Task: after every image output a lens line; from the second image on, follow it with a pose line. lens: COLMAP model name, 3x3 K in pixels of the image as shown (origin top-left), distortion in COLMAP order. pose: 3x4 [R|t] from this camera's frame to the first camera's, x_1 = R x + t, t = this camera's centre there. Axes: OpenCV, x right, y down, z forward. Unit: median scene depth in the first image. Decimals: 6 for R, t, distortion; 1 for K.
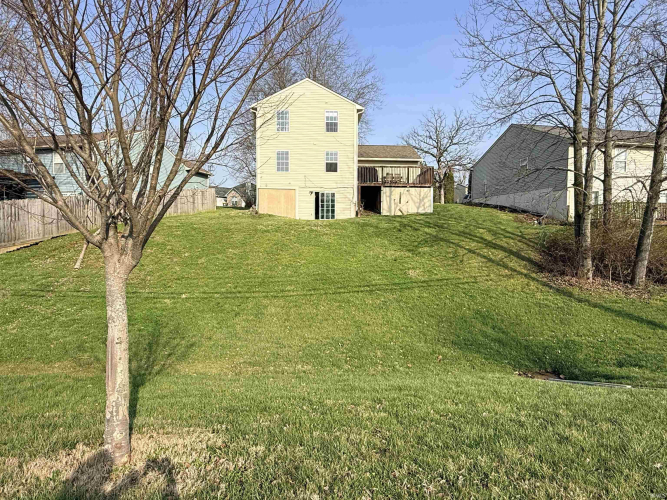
lens RADIAL K [[391.2, 0, 333.5], [0, 391.2, 250.0], [0, 0, 1]] dist [0.004358, 0.000870]
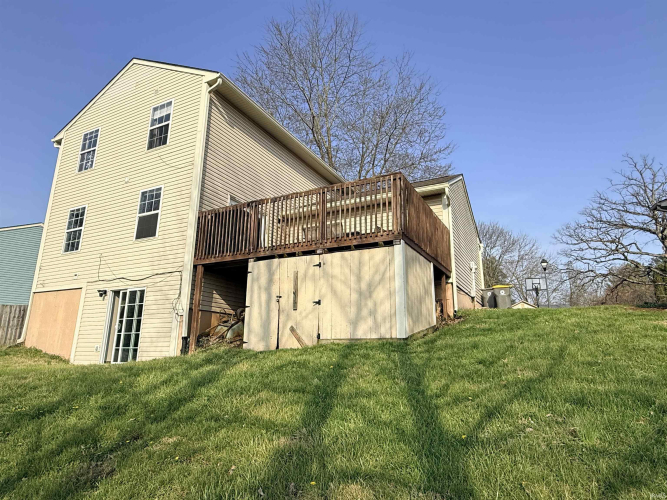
lens RADIAL K [[409.1, 0, 328.5], [0, 409.1, 252.4], [0, 0, 1]] dist [-0.000469, 0.001173]
pose [[0.872015, -0.117606, -0.475141, 0.345398], [-0.025179, 0.958644, -0.283491, -0.072654], [0.488832, 0.259172, 0.832991, 0.744811]]
